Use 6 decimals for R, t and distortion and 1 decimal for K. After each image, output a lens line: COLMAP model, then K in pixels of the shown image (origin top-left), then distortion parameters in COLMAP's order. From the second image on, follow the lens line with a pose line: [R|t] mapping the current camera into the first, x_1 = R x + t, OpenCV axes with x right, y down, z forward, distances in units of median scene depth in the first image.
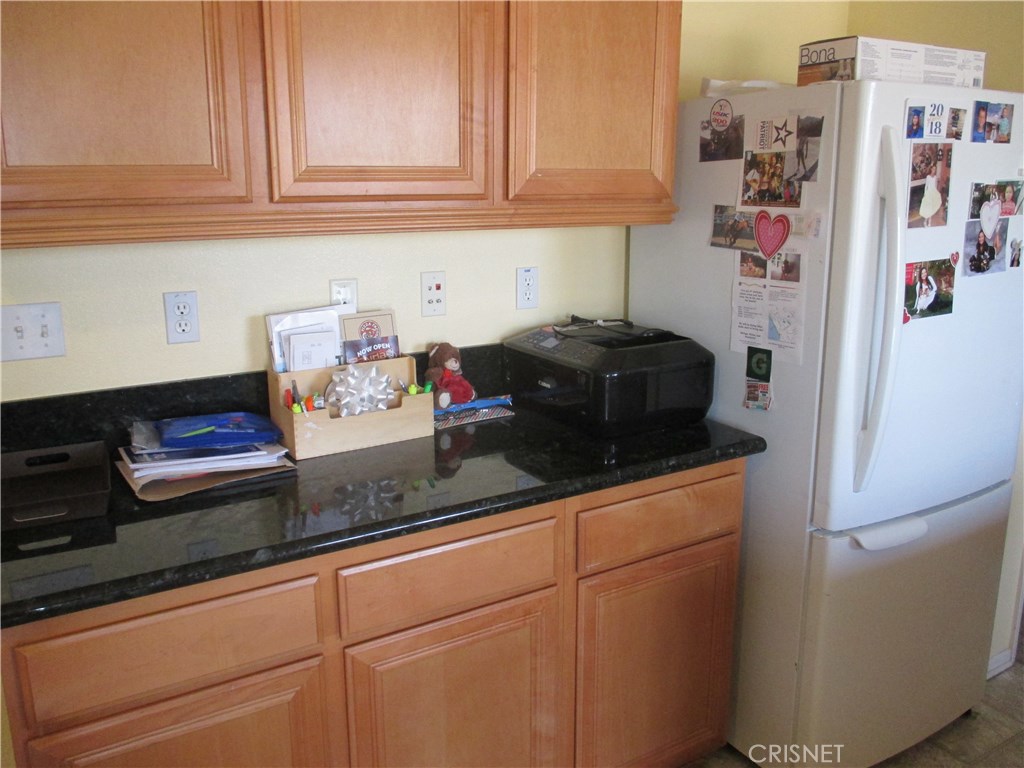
lens RADIAL K [[869.9, 0, 514.9], [0, 869.9, 386.8], [0, 0, 1]] dist [-0.040218, 0.005756]
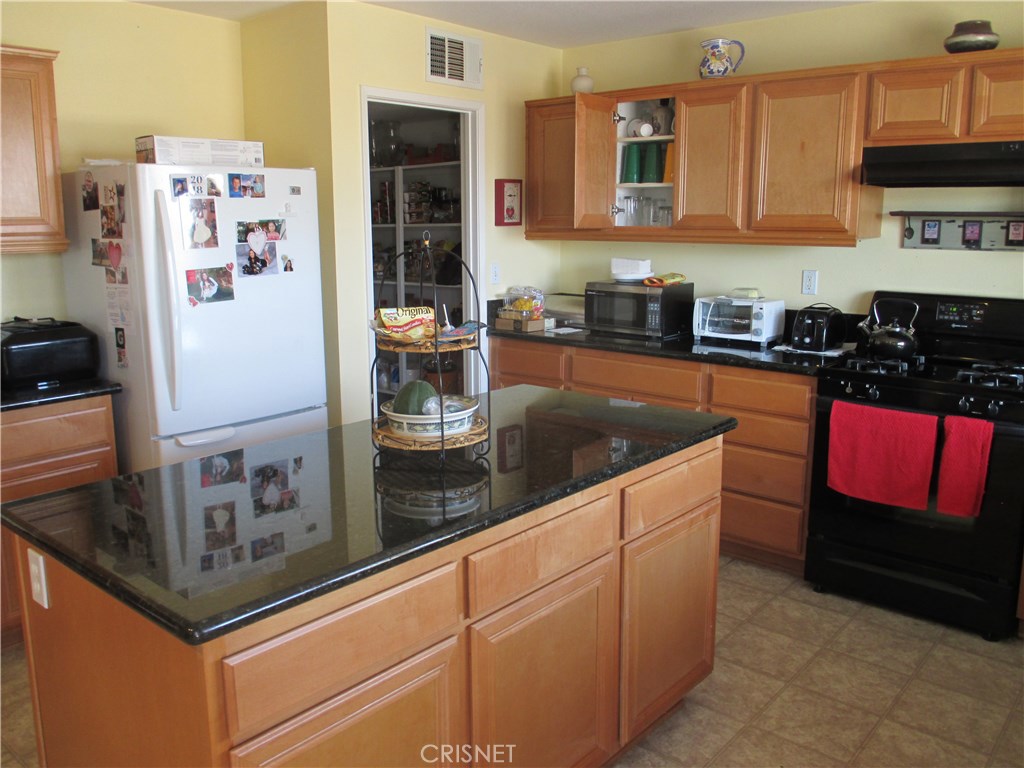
lens RADIAL K [[869.9, 0, 509.9], [0, 869.9, 376.3], [0, 0, 1]] dist [-0.040218, 0.005756]
pose [[0.953723, -0.060356, 0.294566, 0.517570], [0.076719, 0.996068, -0.044303, 0.175974], [-0.290734, 0.064851, 0.954604, -0.733918]]
